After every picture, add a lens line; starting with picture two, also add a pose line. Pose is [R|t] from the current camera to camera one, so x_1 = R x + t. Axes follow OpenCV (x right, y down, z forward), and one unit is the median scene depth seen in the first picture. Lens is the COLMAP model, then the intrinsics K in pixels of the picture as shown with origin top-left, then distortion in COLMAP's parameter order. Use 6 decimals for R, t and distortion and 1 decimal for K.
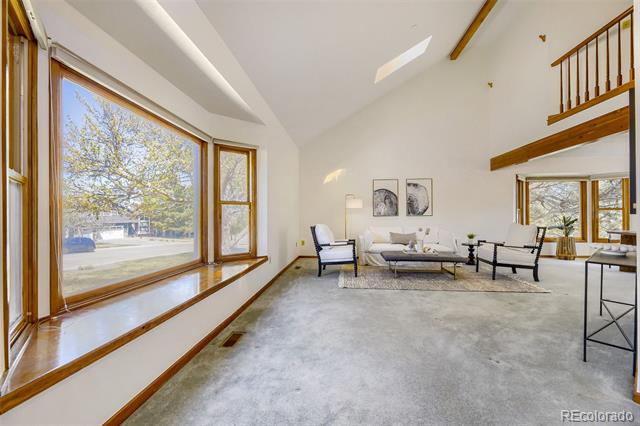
lens RADIAL K [[263.7, 0, 320.0], [0, 263.7, 213.0], [0, 0, 1]] dist [-0.000586, -0.000096]
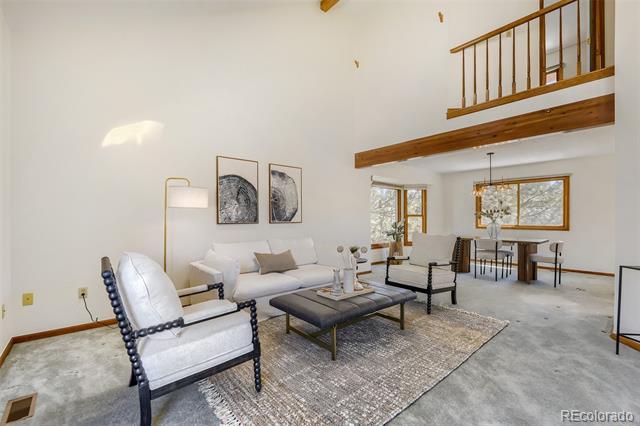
lens RADIAL K [[278.4, 0, 317.7], [0, 278.4, 217.6], [0, 0, 1]] dist [-0.000195, 0.000109]
pose [[0.700761, 0.005074, 0.713378, -0.060419], [-0.010560, 0.999939, 0.003261, -0.005170], [-0.713318, -0.009818, 0.700771, 0.464554]]
